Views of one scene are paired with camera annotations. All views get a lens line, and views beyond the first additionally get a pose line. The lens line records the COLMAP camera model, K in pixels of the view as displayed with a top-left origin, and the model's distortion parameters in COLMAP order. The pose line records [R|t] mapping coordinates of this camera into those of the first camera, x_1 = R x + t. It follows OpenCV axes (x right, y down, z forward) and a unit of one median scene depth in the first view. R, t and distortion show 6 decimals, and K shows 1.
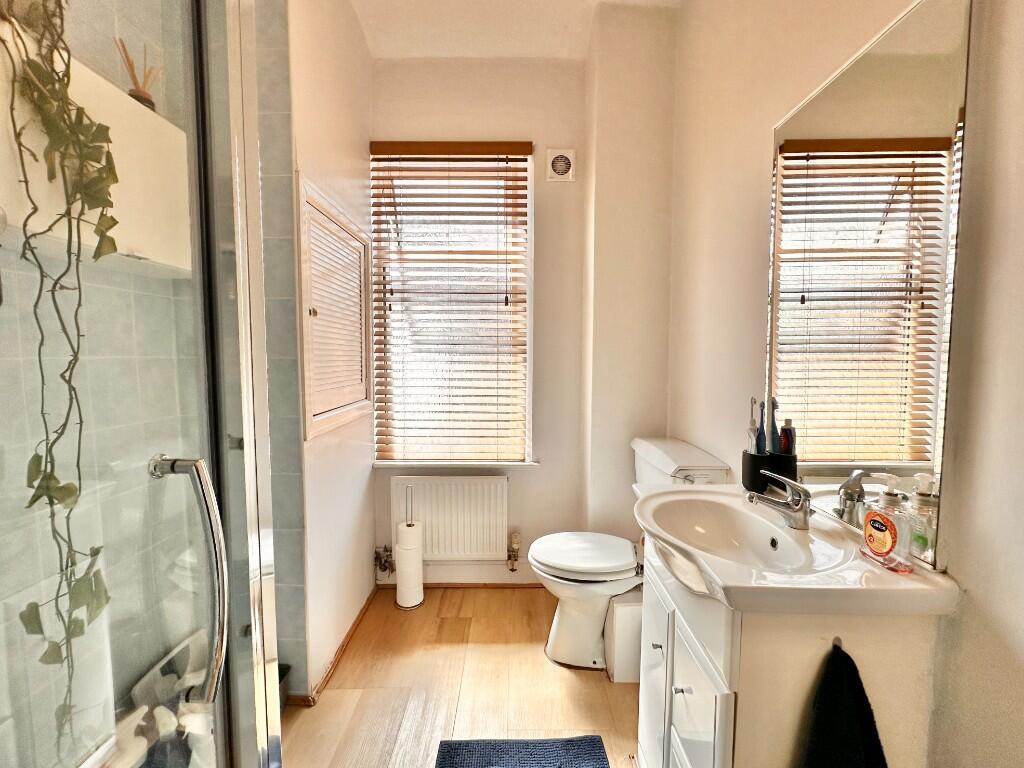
lens RADIAL K [[407.1, 0, 509.9], [0, 407.1, 386.9], [0, 0, 1]] dist [-0.003011, -0.000575]
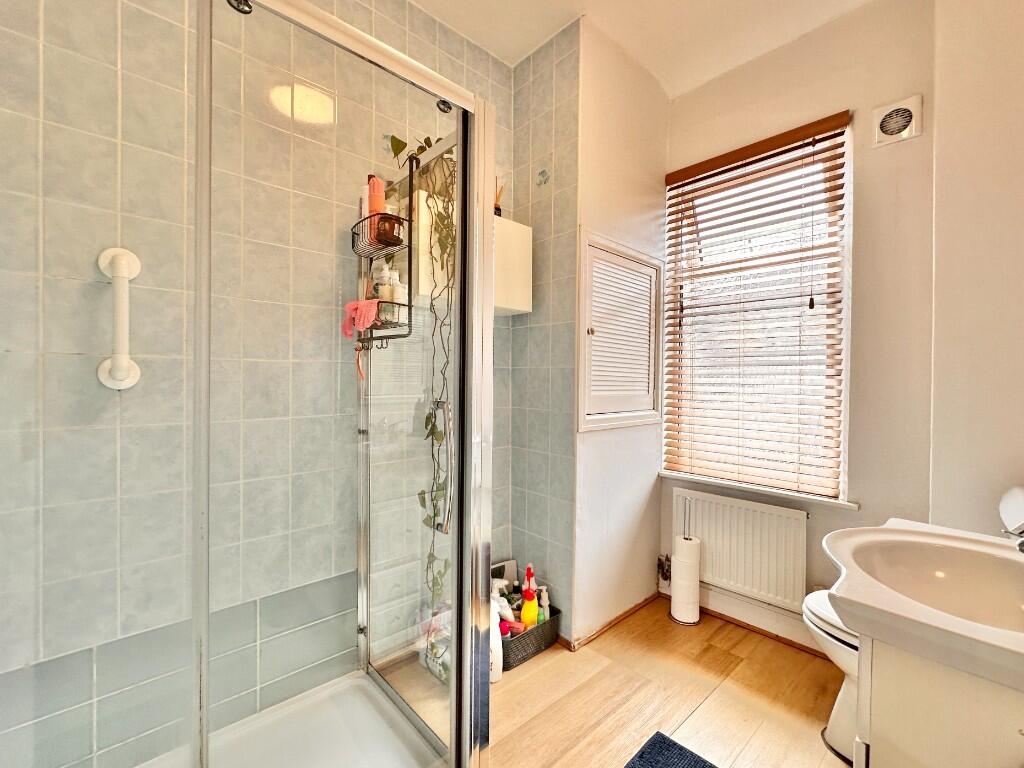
lens RADIAL K [[409.3, 0, 510.5], [0, 409.3, 382.0], [0, 0, 1]] dist [-0.001651, 0.000202]
pose [[0.704214, 0.012860, -0.709871, 0.161920], [-0.060839, 0.997251, -0.042288, 0.028768], [0.707376, 0.072967, 0.703061, -0.034954]]
